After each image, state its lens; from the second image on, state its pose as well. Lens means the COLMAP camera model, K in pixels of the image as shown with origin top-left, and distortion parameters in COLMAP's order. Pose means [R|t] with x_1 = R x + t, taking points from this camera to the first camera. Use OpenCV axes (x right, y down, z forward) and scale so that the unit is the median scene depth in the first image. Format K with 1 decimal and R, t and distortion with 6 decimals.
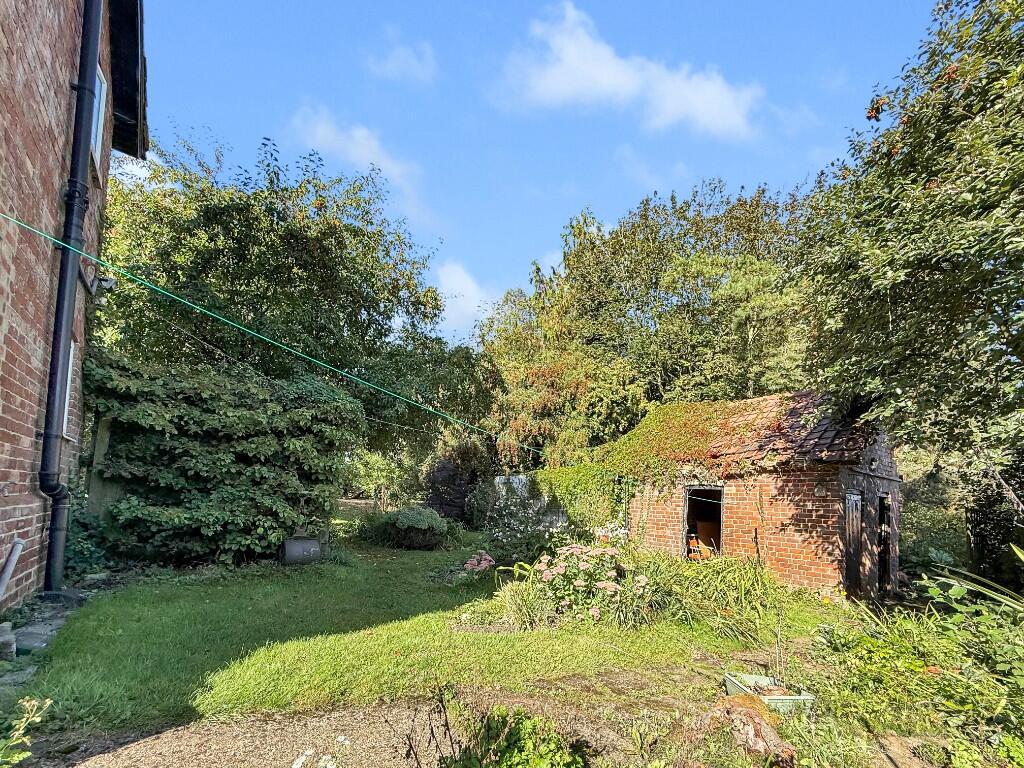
lens RADIAL K [[487.2, 0, 513.2], [0, 487.2, 384.5], [0, 0, 1]] dist [0.017371, 0.000372]
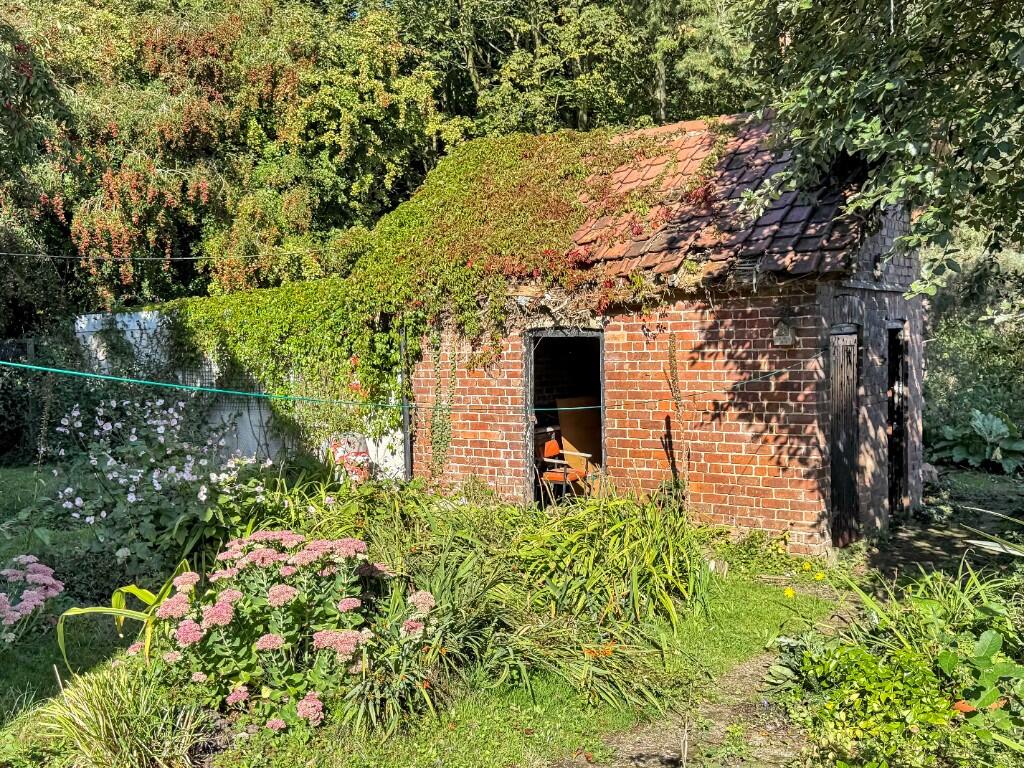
lens RADIAL K [[1290.2, 0, 511.6], [0, 1290.2, 383.6], [0, 0, 1]] dist [0.172763, 0.000000]
pose [[0.927161, -0.083892, 0.365151, -0.084190], [0.040751, 0.991408, 0.124299, 0.106188], [-0.372441, -0.100365, 0.922613, -0.066667]]
